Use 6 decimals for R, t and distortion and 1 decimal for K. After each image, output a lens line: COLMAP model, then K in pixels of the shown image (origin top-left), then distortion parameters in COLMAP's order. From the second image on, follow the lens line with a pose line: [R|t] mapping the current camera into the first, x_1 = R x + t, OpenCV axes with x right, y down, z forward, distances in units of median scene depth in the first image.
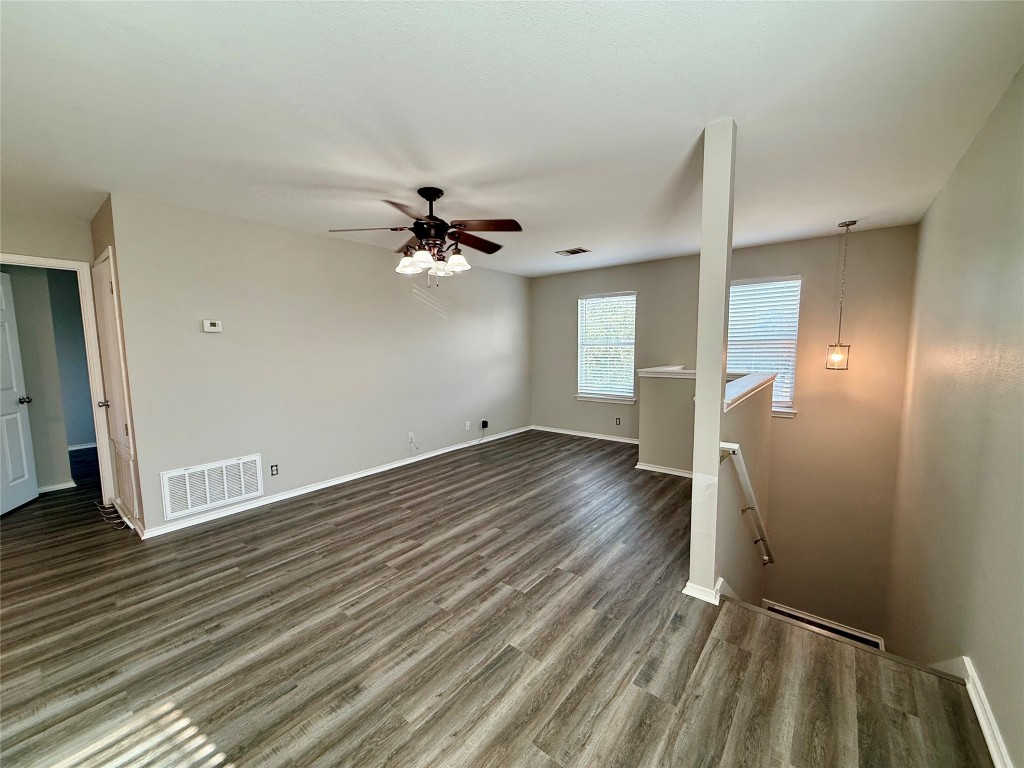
lens RADIAL K [[406.8, 0, 511.8], [0, 406.8, 383.7], [0, 0, 1]] dist [-0.000521, 0.000019]
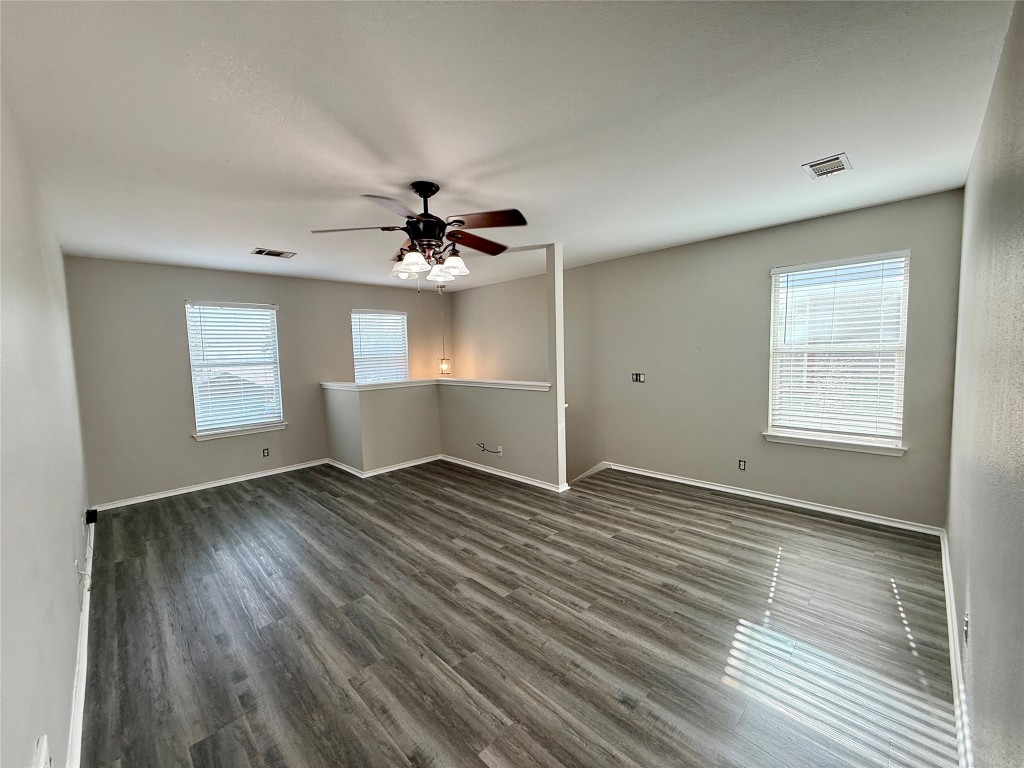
lens RADIAL K [[406.8, 0, 511.8], [0, 406.8, 383.7], [0, 0, 1]] dist [-0.000521, 0.000019]
pose [[0.108120, -0.068617, 0.991767, -1.165100], [0.125514, 0.990574, 0.054851, -0.075042], [-0.986183, 0.118550, 0.115714, 0.814851]]
